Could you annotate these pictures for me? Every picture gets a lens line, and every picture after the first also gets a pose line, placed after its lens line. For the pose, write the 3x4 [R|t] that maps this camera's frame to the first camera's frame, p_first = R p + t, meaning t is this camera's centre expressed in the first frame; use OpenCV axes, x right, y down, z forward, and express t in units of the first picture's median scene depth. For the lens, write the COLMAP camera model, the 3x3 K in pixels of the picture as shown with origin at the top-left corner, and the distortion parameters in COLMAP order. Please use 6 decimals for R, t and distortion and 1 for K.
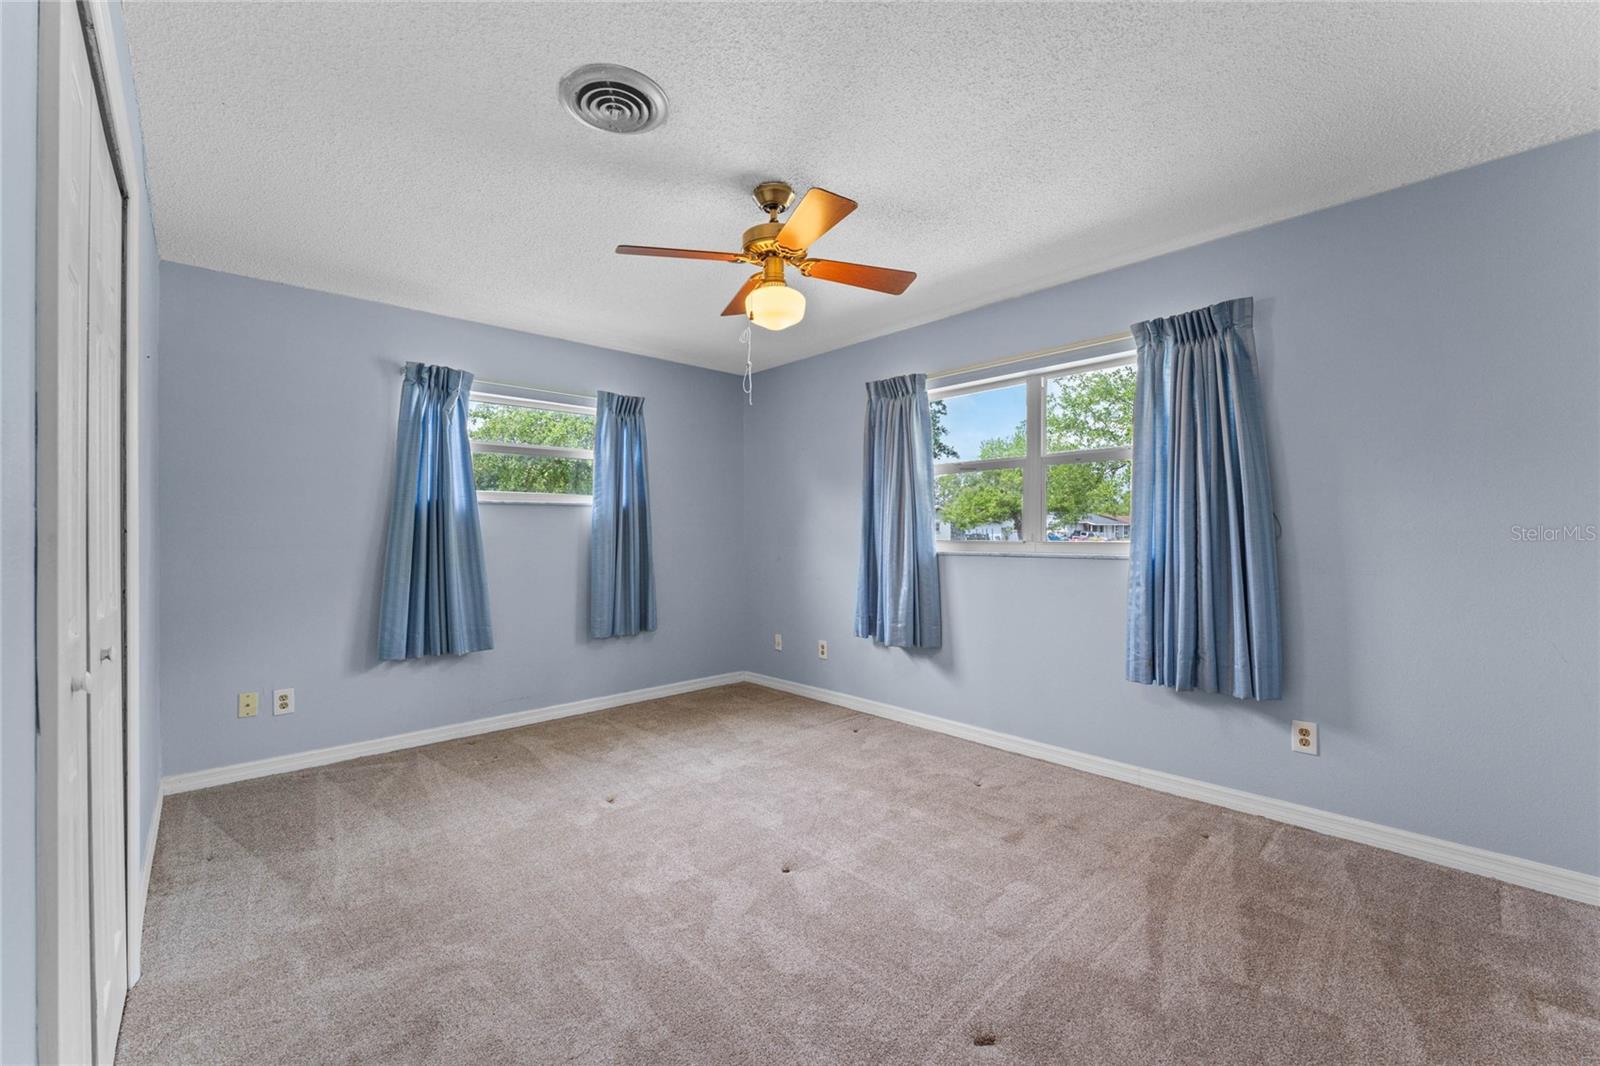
lens RADIAL K [[641.4, 0, 793.4], [0, 641.4, 532.6], [0, 0, 1]] dist [-0.003695, 0.001068]
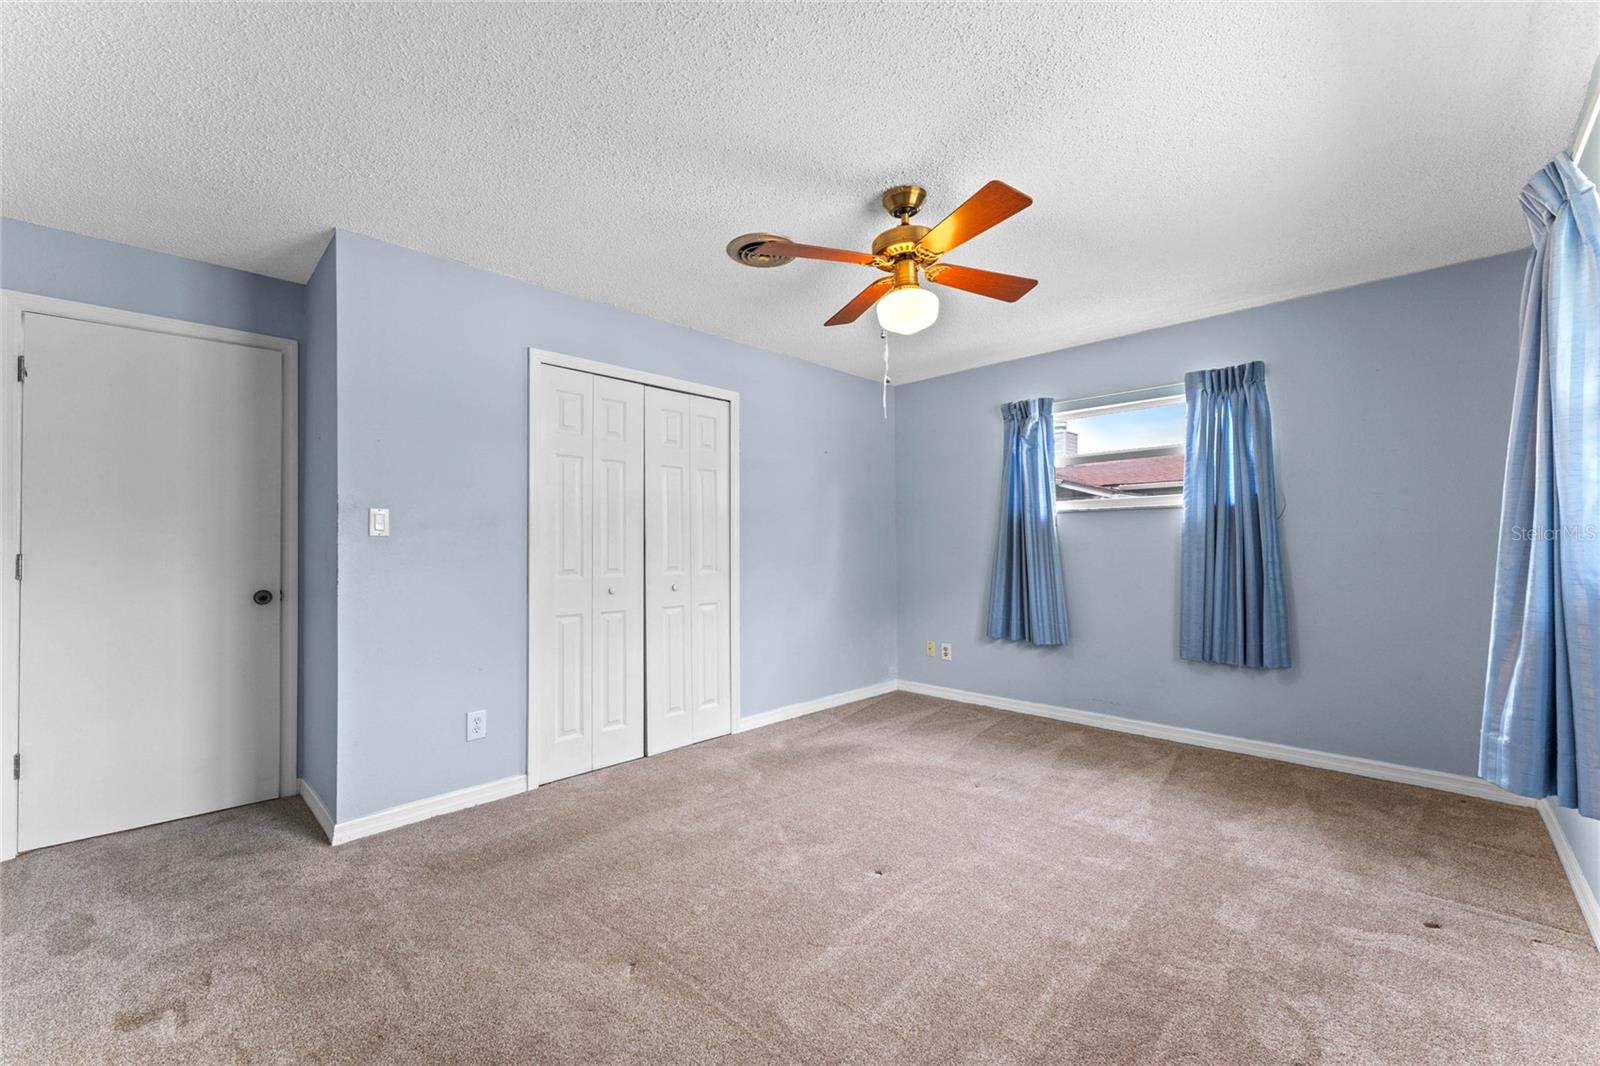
lens RADIAL K [[641.4, 0, 804.0], [0, 641.4, 534.3], [0, 0, 1]] dist [-0.003695, 0.001068]
pose [[0.066060, -0.011923, -0.997744, 0.592351], [0.008523, 0.999899, -0.011385, 0.001550], [0.997779, -0.007752, 0.066155, 0.486954]]
